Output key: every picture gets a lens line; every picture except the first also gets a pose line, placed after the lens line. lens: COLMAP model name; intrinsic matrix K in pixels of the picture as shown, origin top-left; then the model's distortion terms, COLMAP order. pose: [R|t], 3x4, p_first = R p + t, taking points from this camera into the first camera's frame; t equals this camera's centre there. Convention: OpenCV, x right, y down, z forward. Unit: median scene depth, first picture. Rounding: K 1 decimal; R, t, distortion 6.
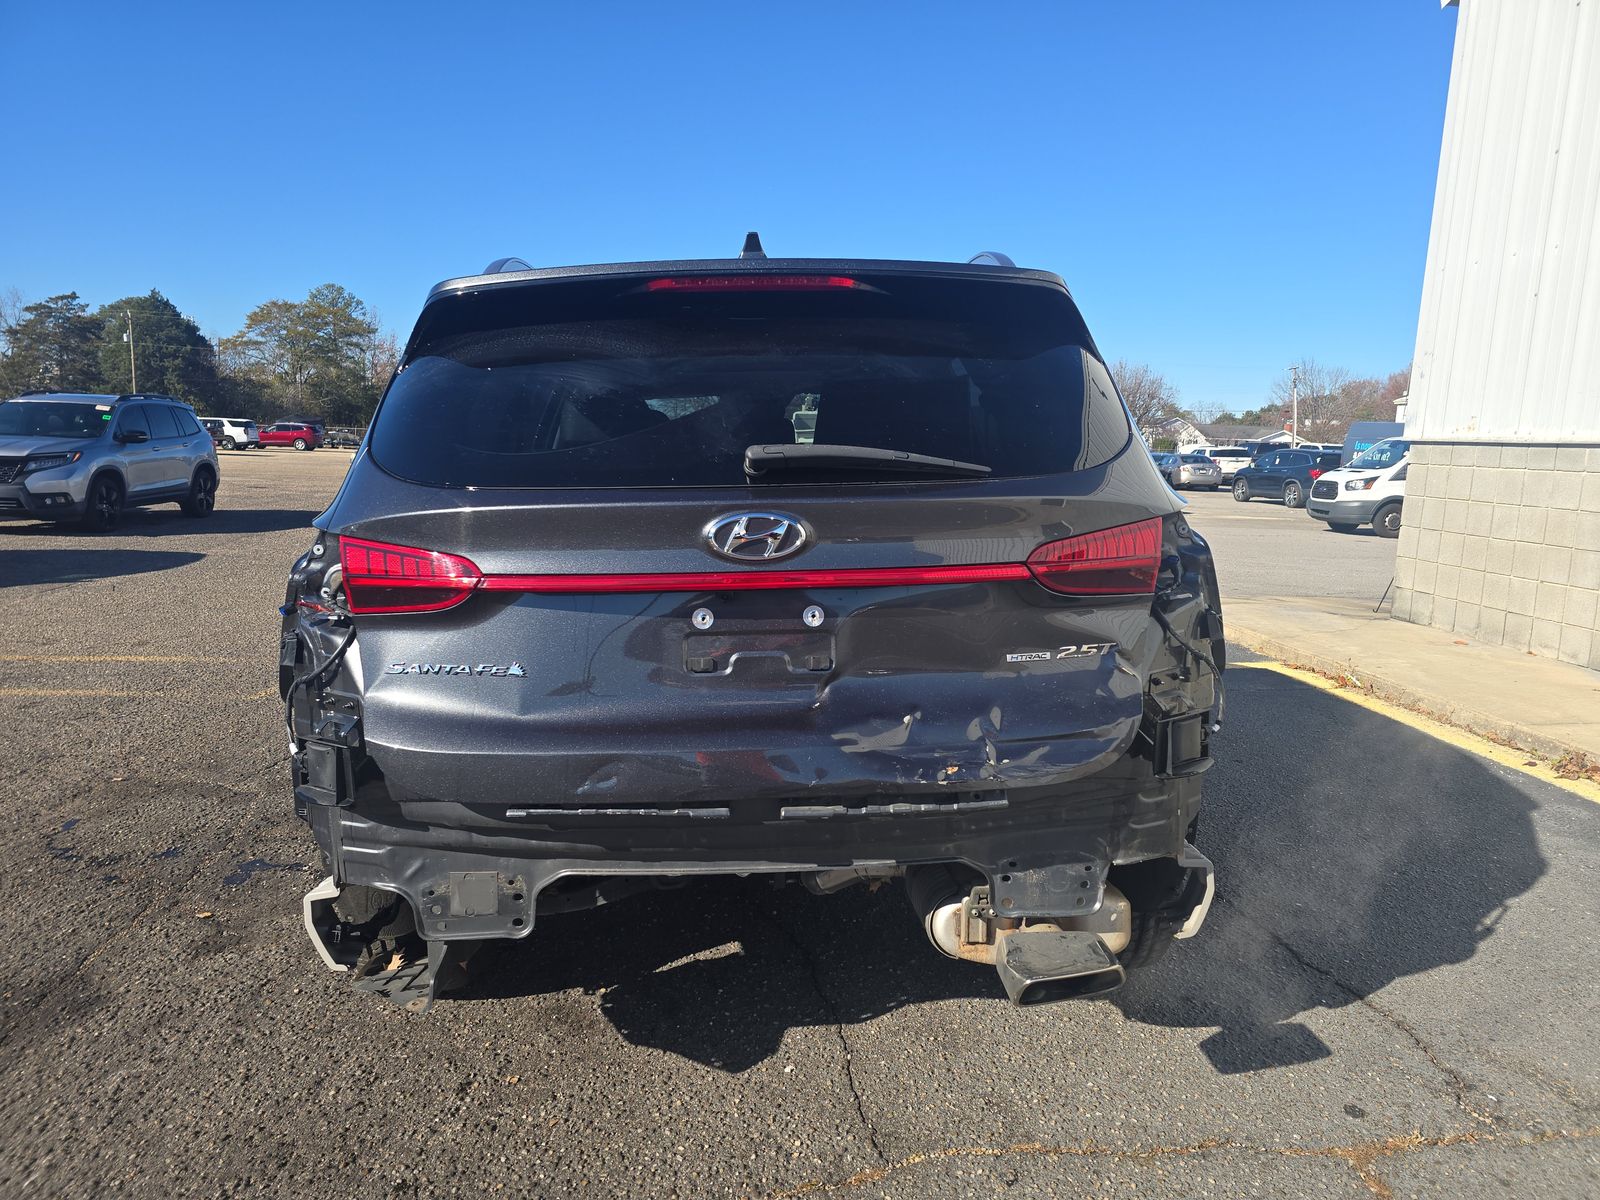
lens RADIAL K [[1083.4, 0, 798.2], [0, 1083.4, 600.7], [0, 0, 1]] dist [0.005516, -0.009802]
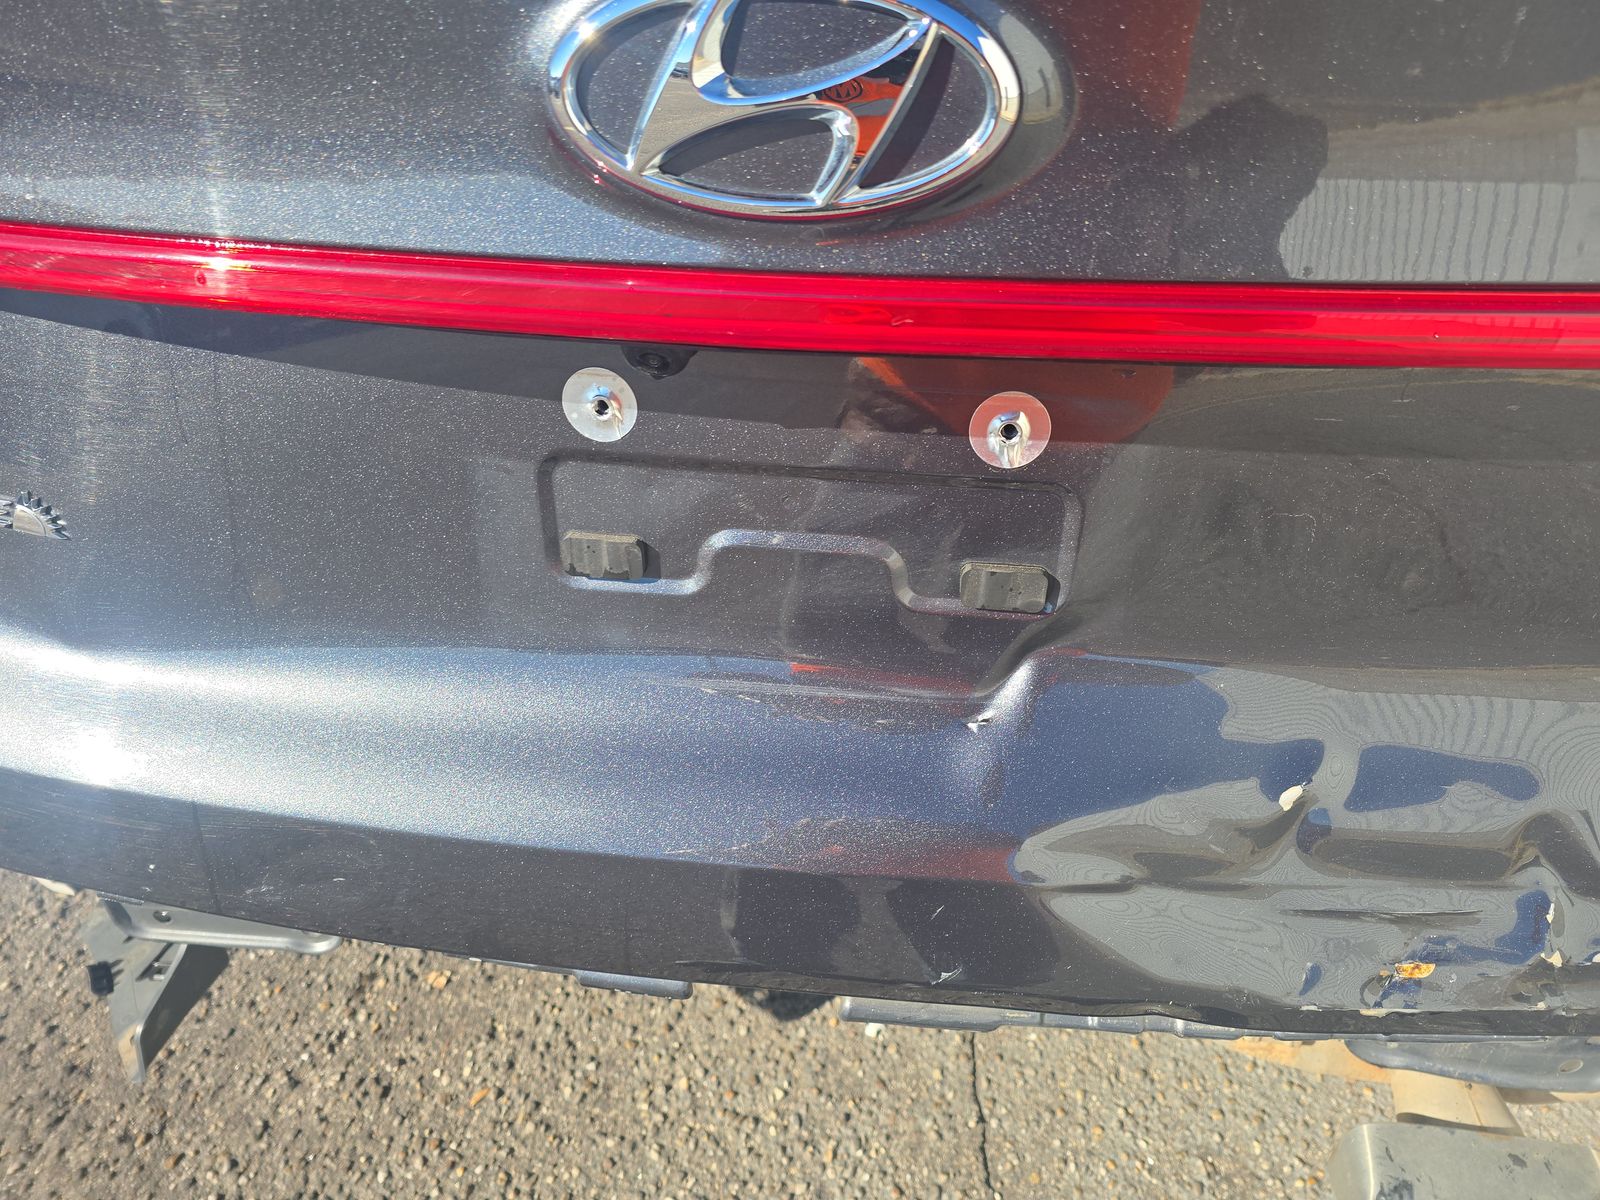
lens RADIAL K [[1083.4, 0, 812.7], [0, 1083.4, 596.5], [0, 0, 1]] dist [0.005516, -0.009802]
pose [[0.988325, 0.103130, -0.112152, 0.000701], [-0.043697, 0.897032, 0.439799, -0.047331], [0.145961, -0.429764, 0.891066, 0.567815]]
